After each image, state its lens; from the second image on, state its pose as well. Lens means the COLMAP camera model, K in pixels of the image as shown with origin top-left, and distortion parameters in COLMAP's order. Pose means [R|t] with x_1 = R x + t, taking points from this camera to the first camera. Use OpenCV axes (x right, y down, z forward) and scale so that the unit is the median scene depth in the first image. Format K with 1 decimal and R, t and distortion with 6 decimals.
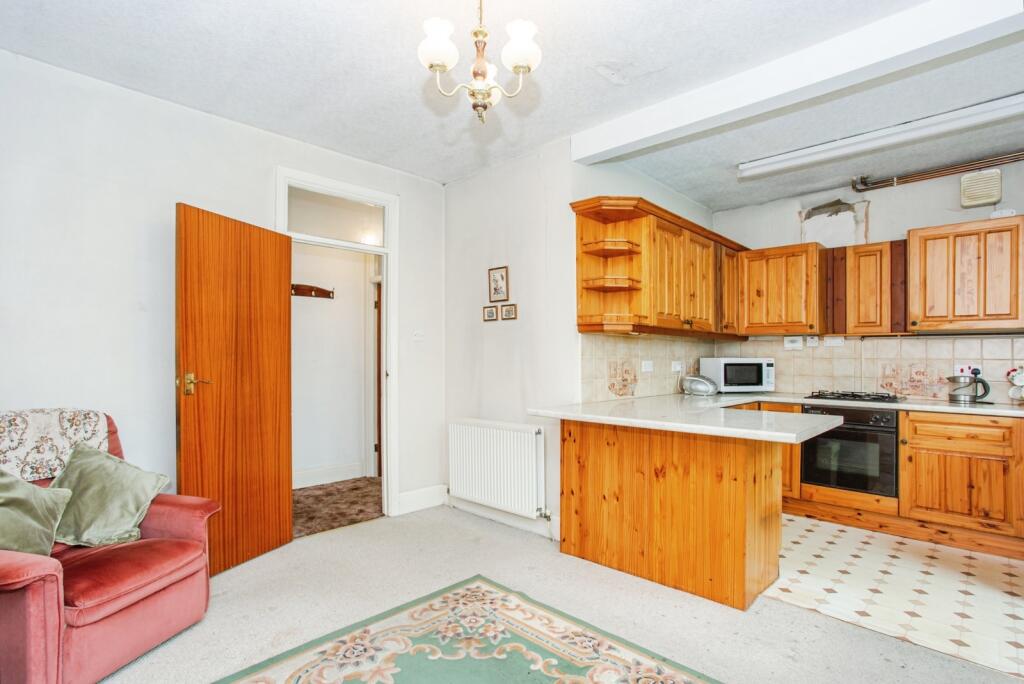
lens RADIAL K [[500.6, 0, 512.8], [0, 500.6, 356.8], [0, 0, 1]] dist [0.000001, 0.000204]
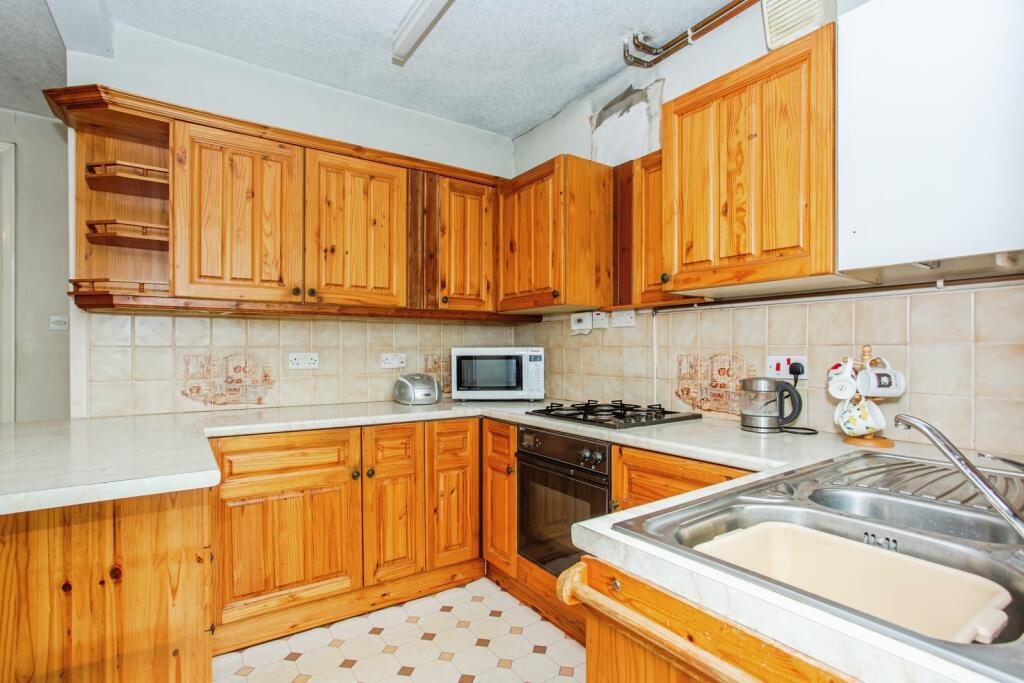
lens RADIAL K [[504.6, 0, 512.0], [0, 504.6, 341.5], [0, 0, 1]] dist [0.000946, 0.000134]
pose [[0.976872, -0.010838, -0.213551, 0.682239], [0.006273, 0.999737, -0.022045, 0.010102], [0.213733, 0.020196, 0.976683, 0.400846]]
